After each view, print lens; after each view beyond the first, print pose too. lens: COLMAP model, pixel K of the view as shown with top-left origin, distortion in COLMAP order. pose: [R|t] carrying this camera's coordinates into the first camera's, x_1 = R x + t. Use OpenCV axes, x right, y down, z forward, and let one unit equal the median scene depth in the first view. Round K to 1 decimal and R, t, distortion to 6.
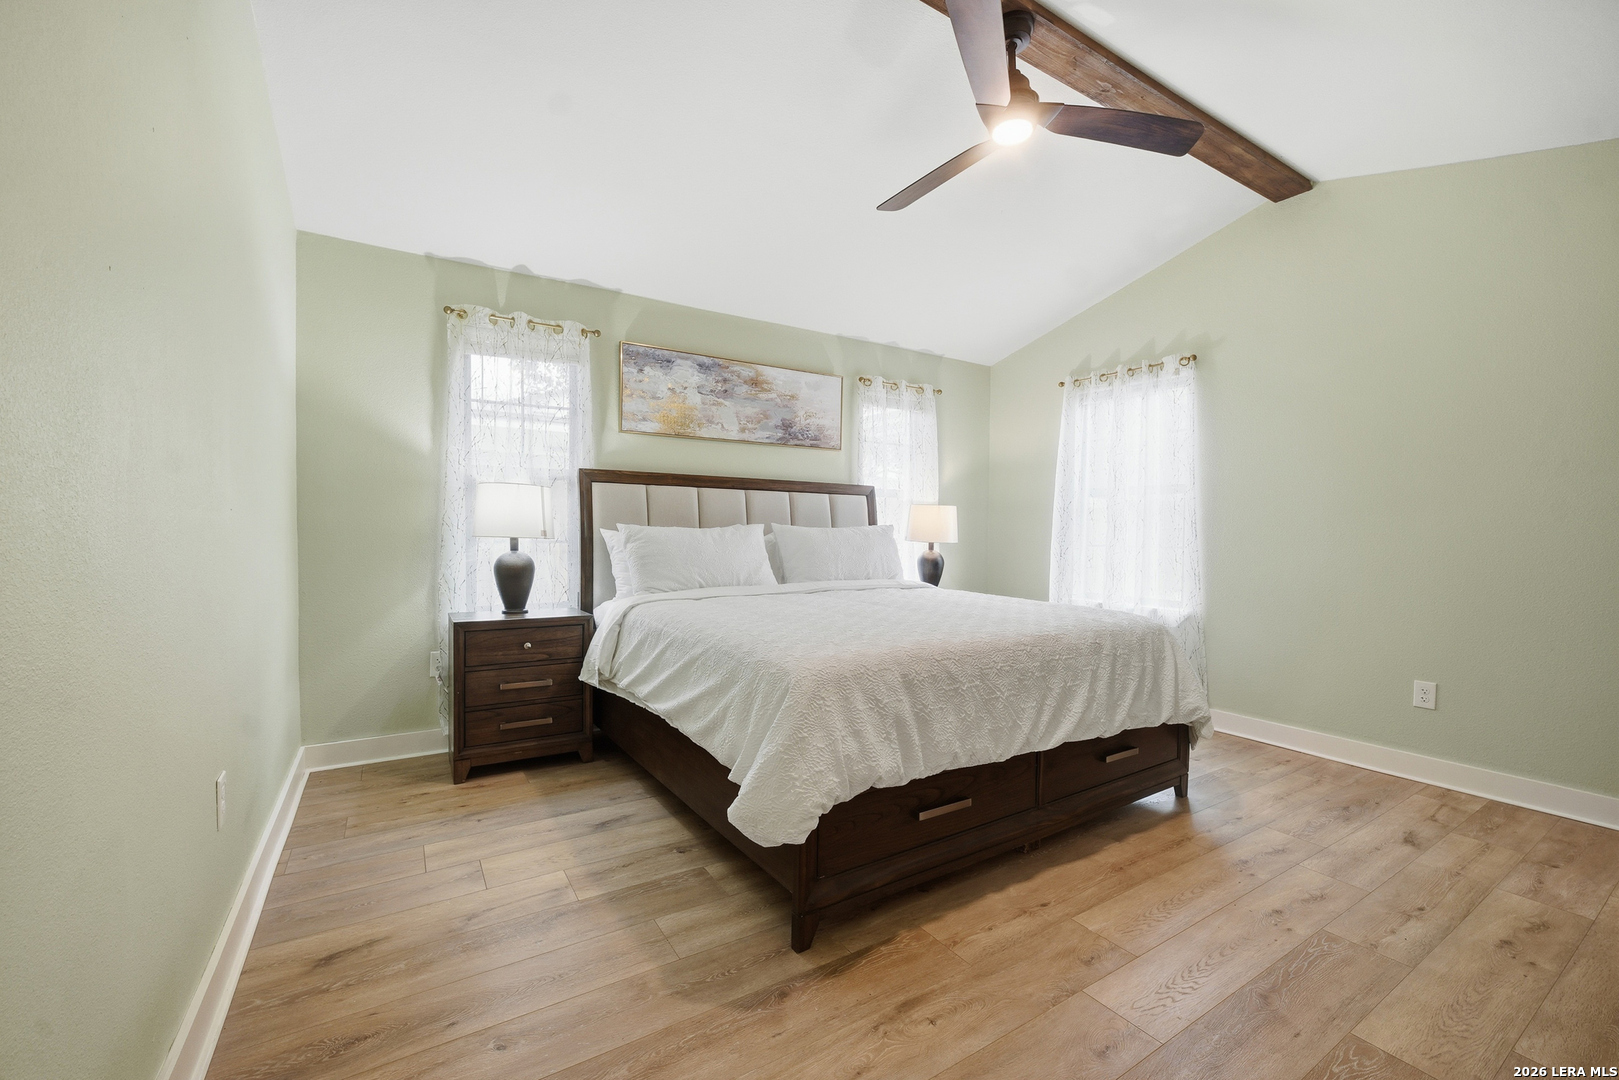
lens RADIAL K [[664.9, 0, 812.0], [0, 664.9, 543.8], [0, 0, 1]] dist [-0.017533, 0.001226]
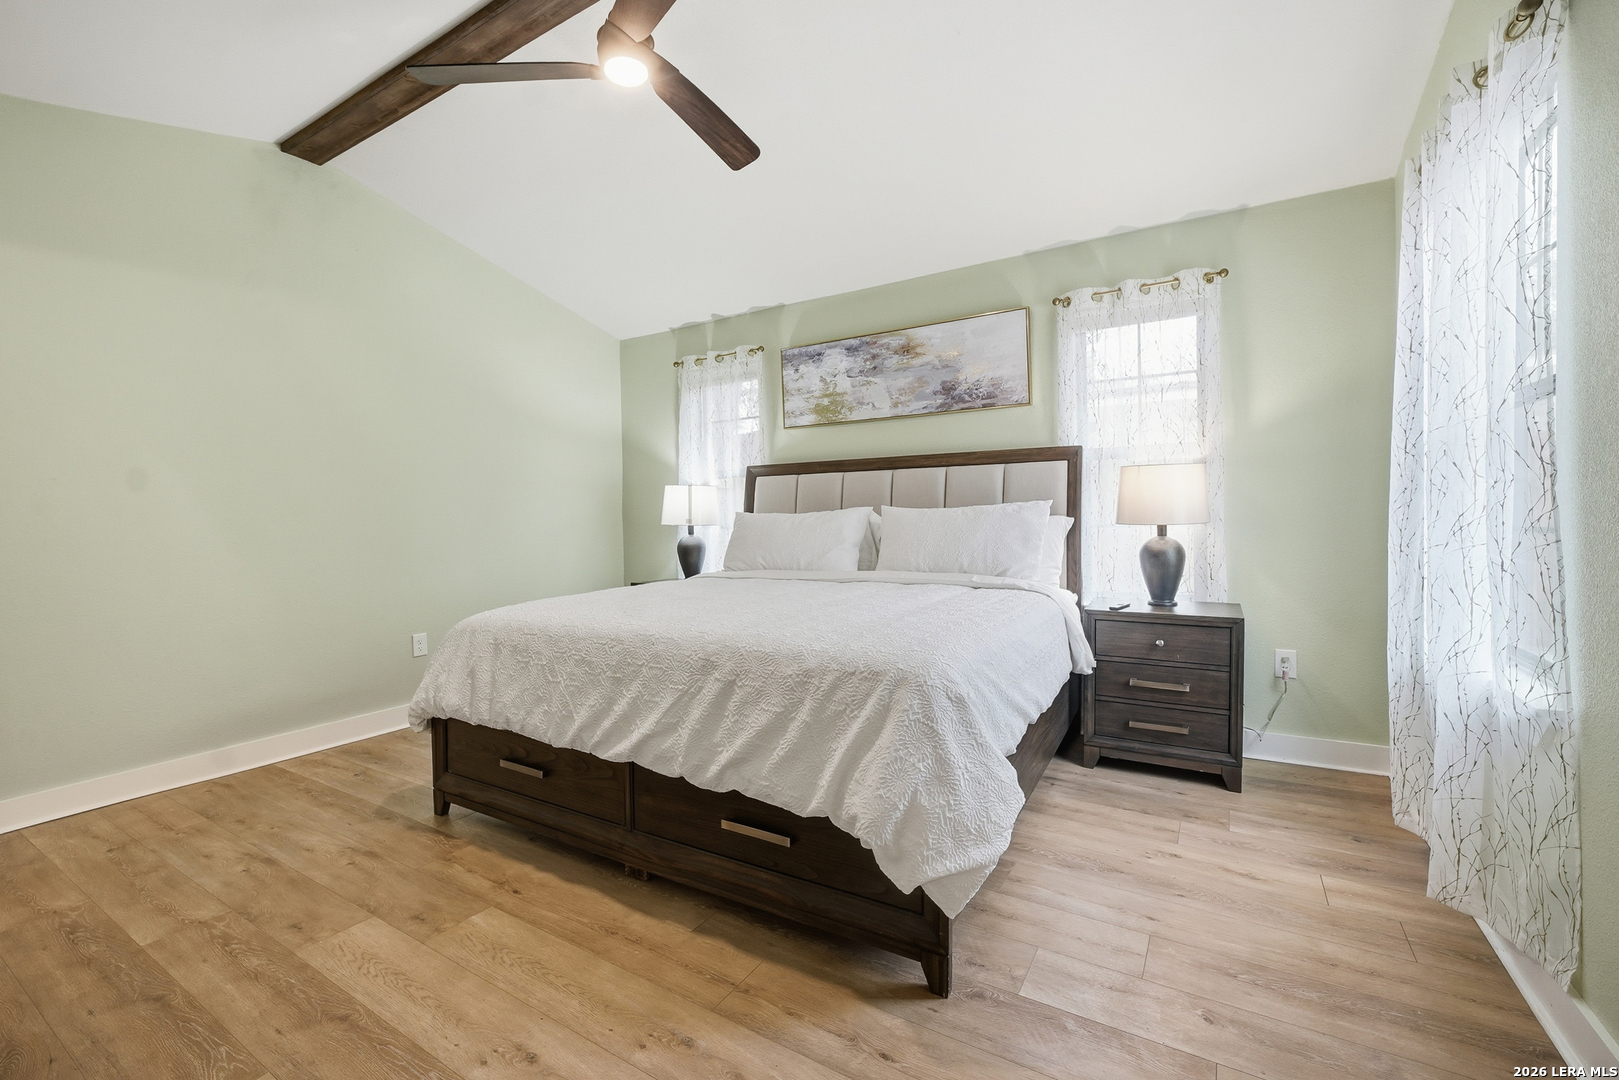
lens RADIAL K [[715.3, 0, 809.6], [0, 715.3, 533.7], [0, 0, 1]] dist [-0.022486, 0.000102]
pose [[0.423413, 0.001725, -0.905935, 0.755477], [0.003478, 0.999988, 0.003530, 0.003890], [0.905930, -0.004646, 0.423402, 0.479201]]
